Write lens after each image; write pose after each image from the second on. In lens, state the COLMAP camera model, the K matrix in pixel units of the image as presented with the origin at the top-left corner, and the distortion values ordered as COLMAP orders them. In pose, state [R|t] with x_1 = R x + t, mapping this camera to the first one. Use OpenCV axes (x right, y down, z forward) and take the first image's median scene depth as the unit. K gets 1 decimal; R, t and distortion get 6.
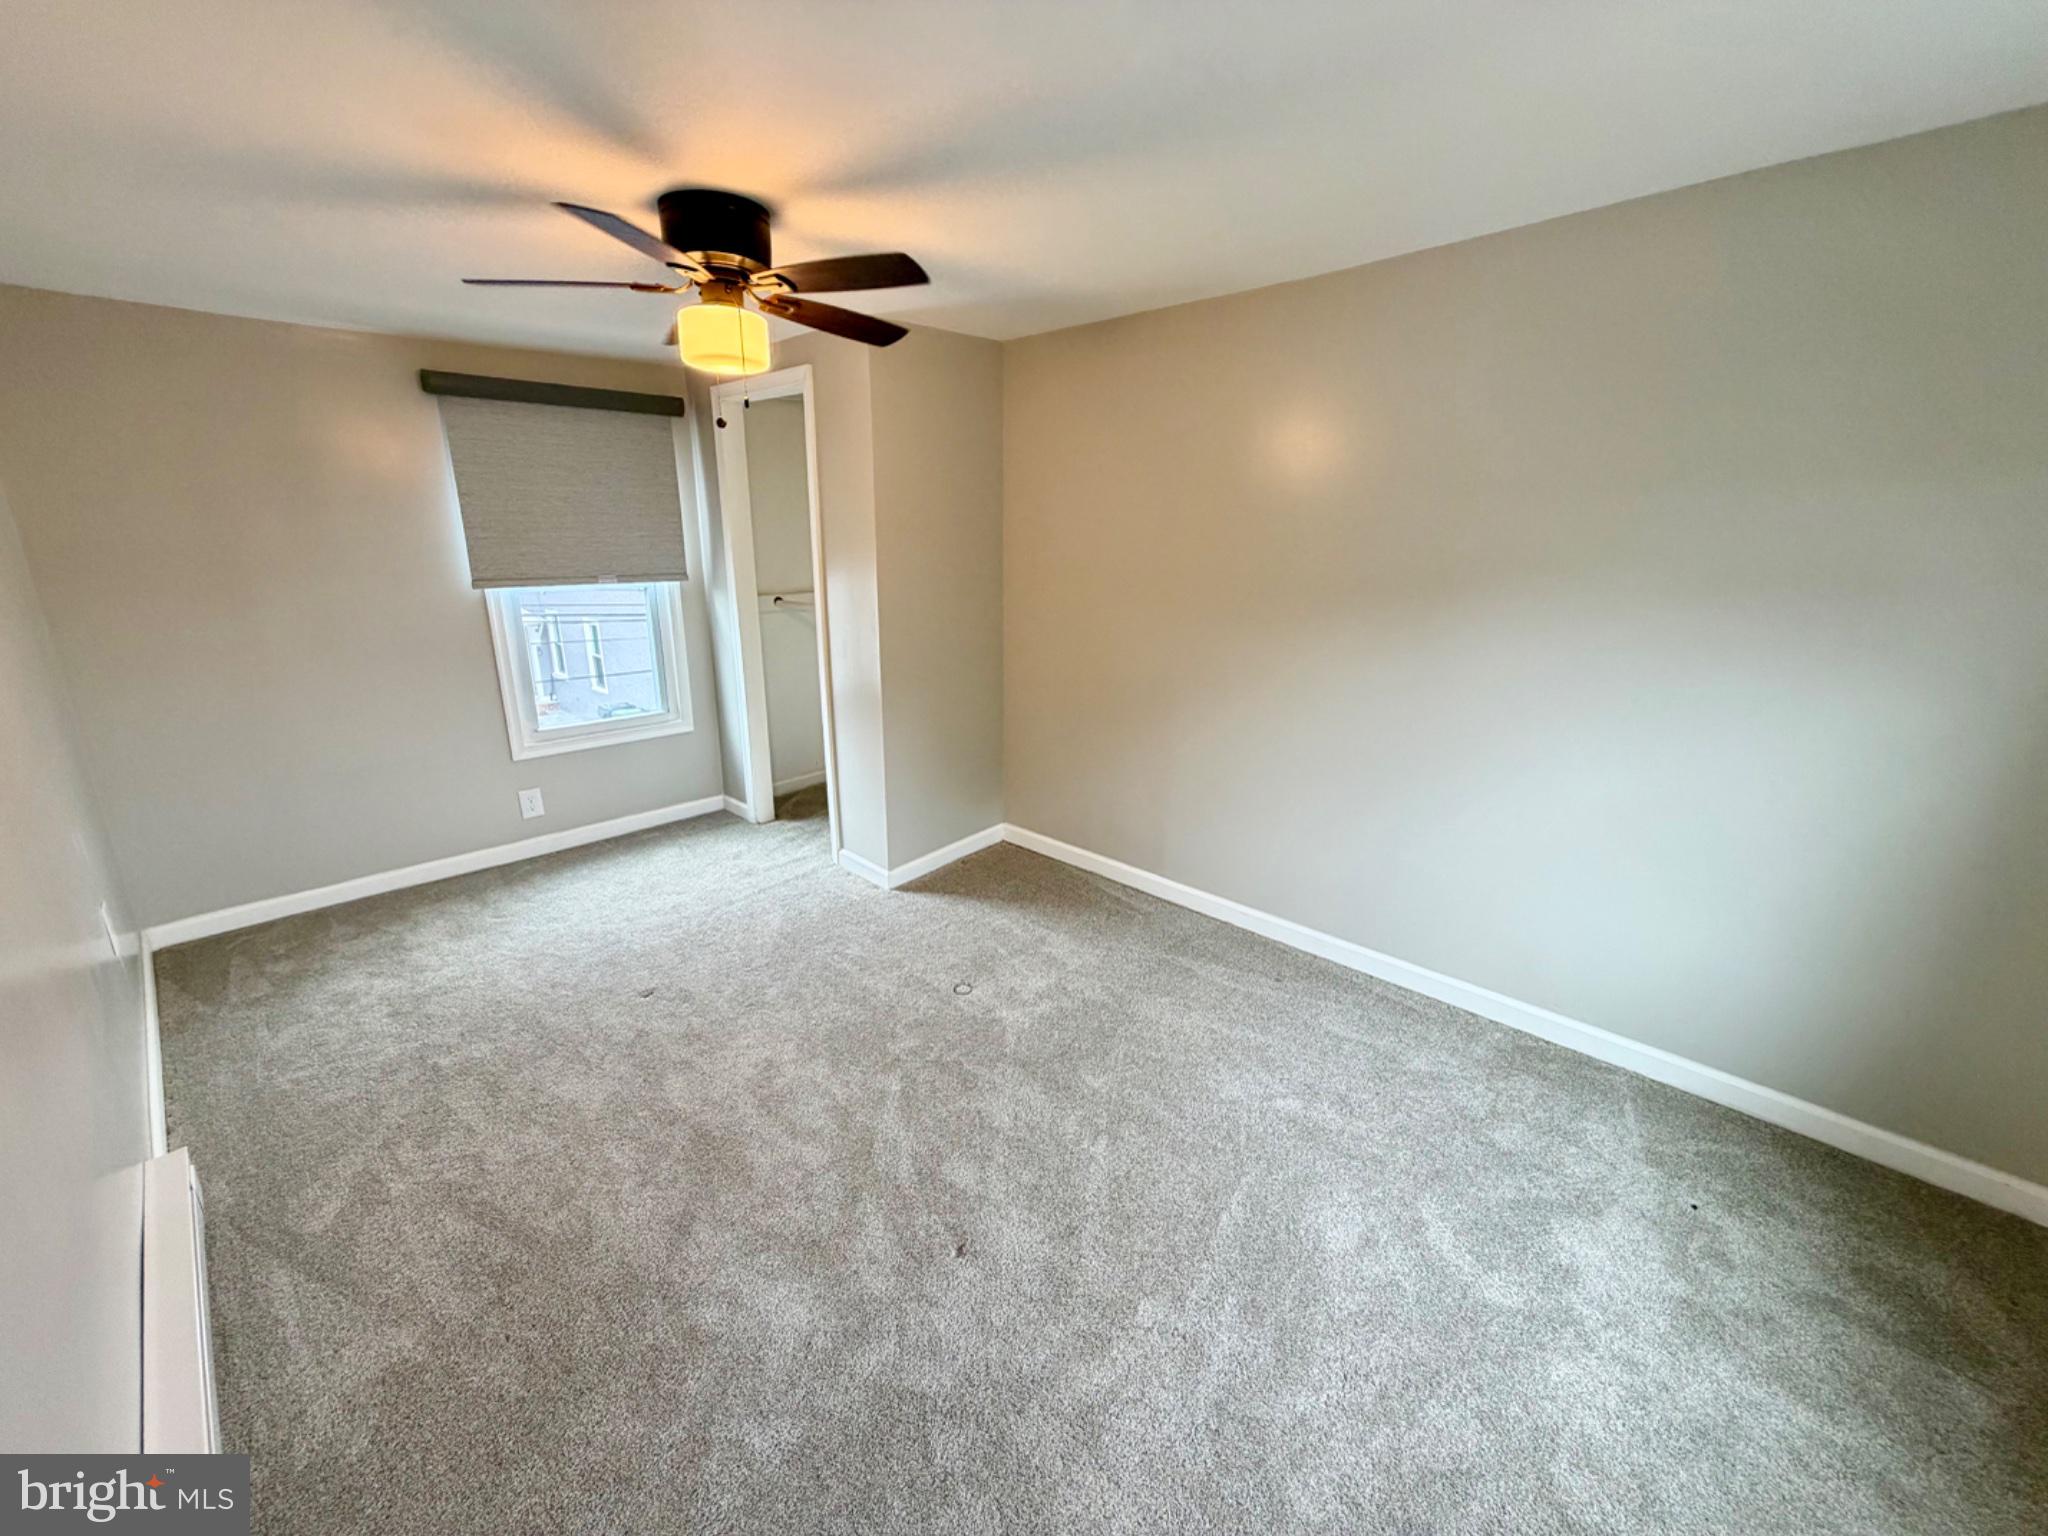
lens RADIAL K [[818.5, 0, 1008.6], [0, 818.5, 768.6], [0, 0, 1]] dist [0.001128, -0.000031]
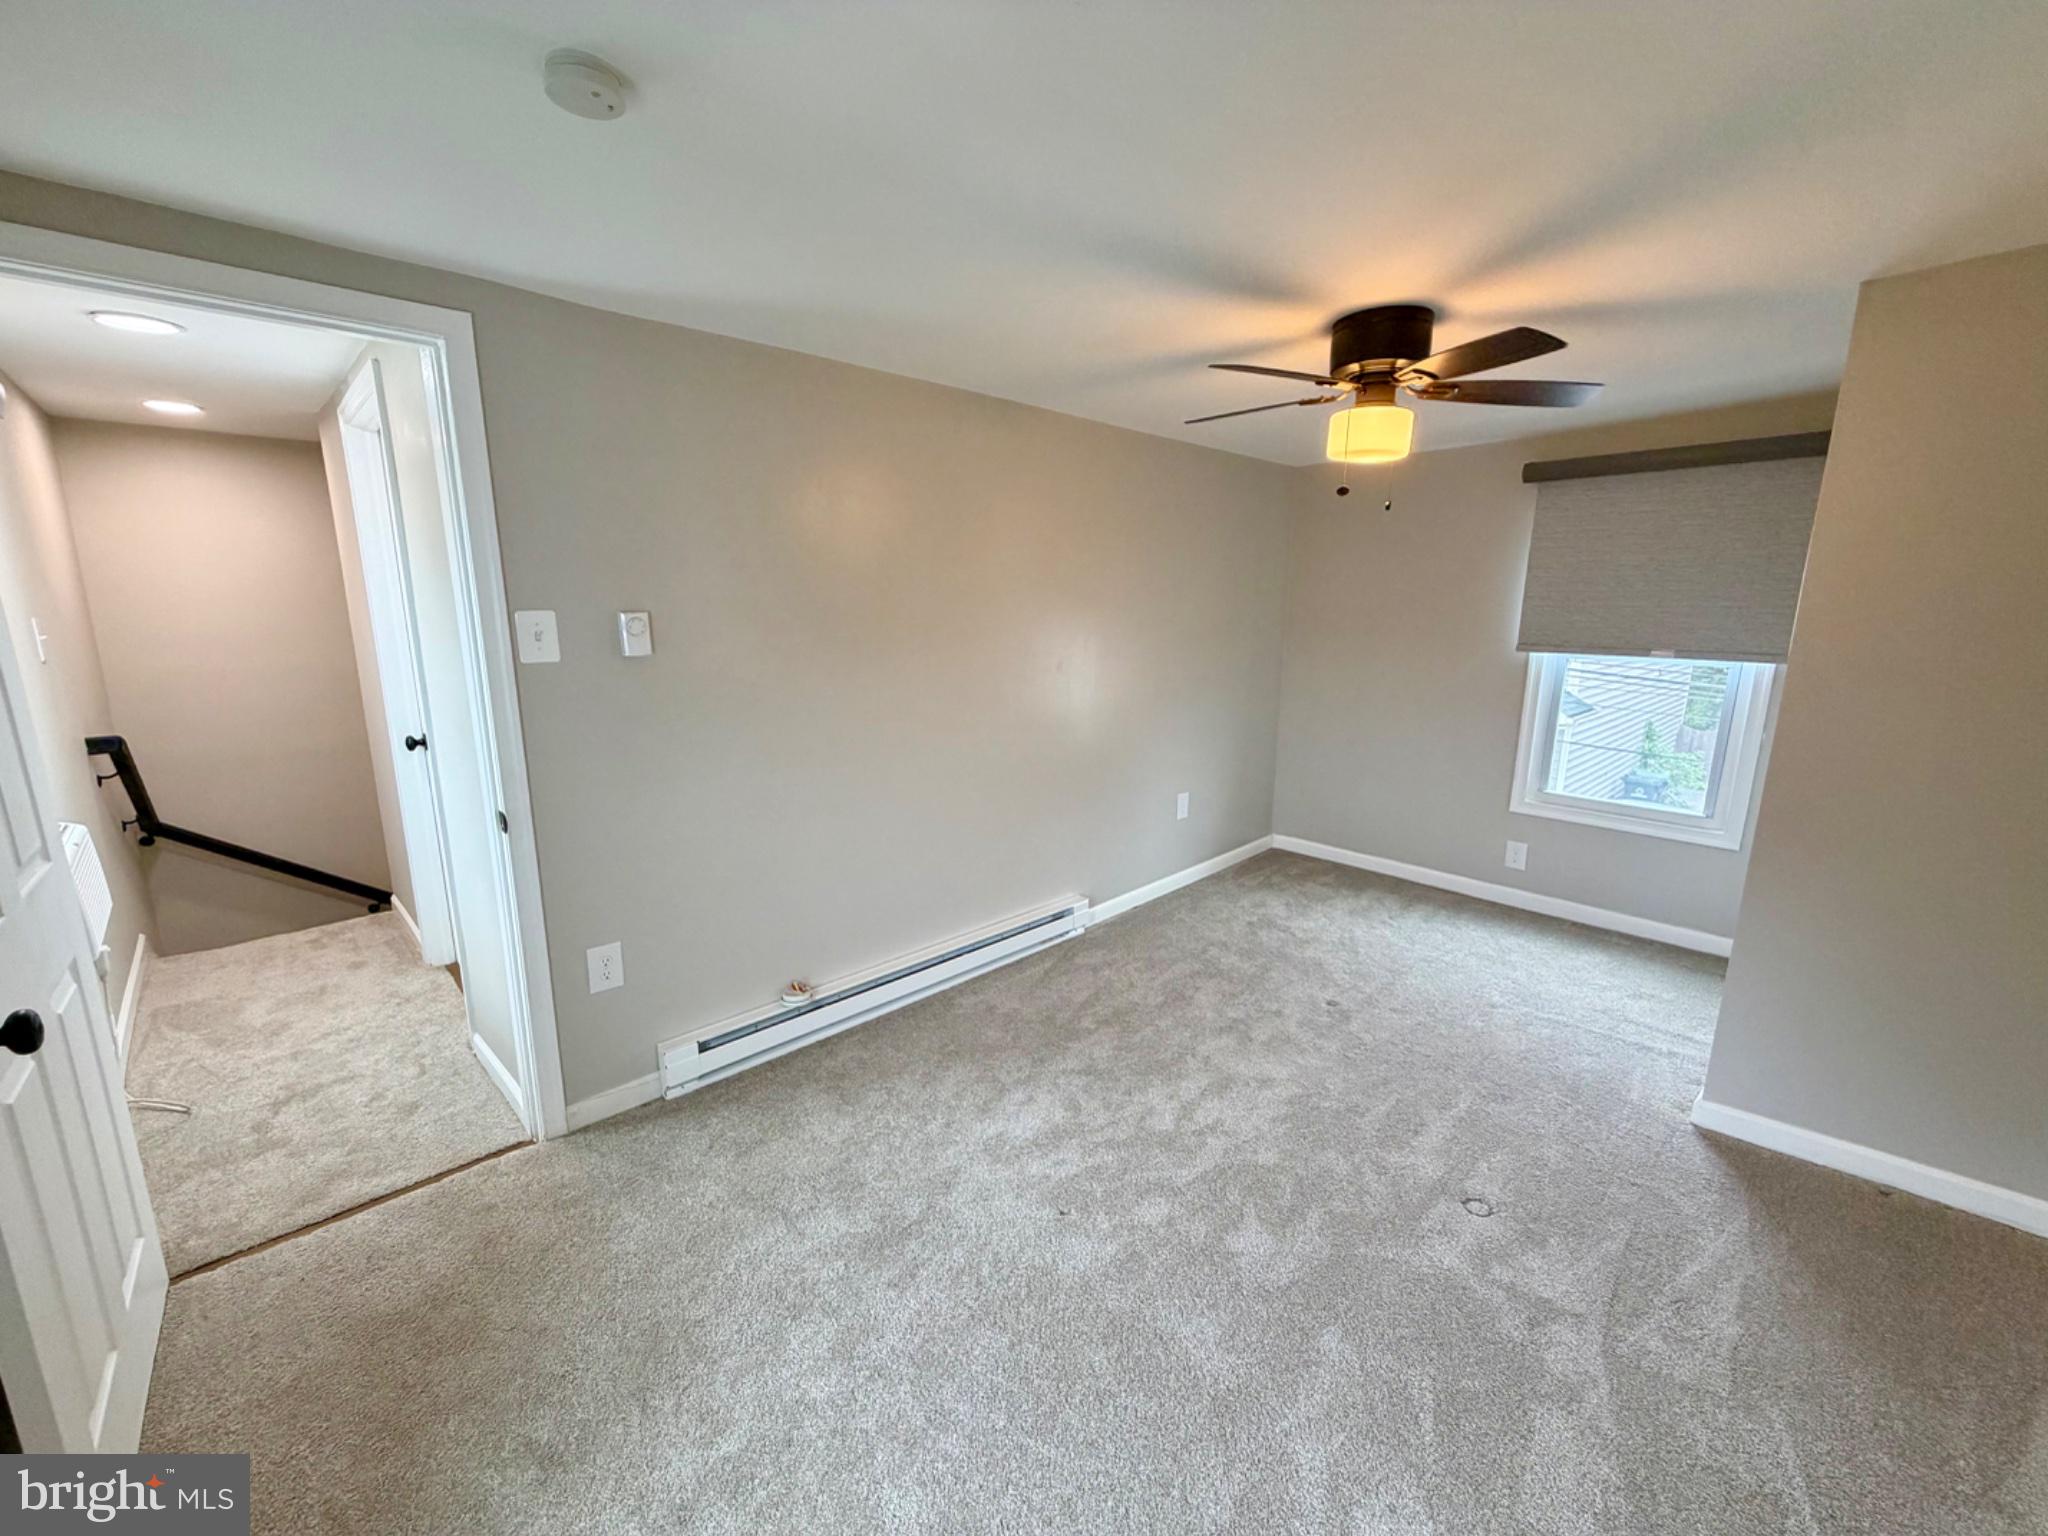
lens RADIAL K [[818.5, 0, 1012.7], [0, 818.5, 762.6], [0, 0, 1]] dist [0.001128, -0.000031]
pose [[-0.046514, 0.206273, -0.977388, 0.540642], [-0.274553, 0.938124, 0.211053, -0.136637], [0.960446, 0.278162, 0.012997, 0.407714]]
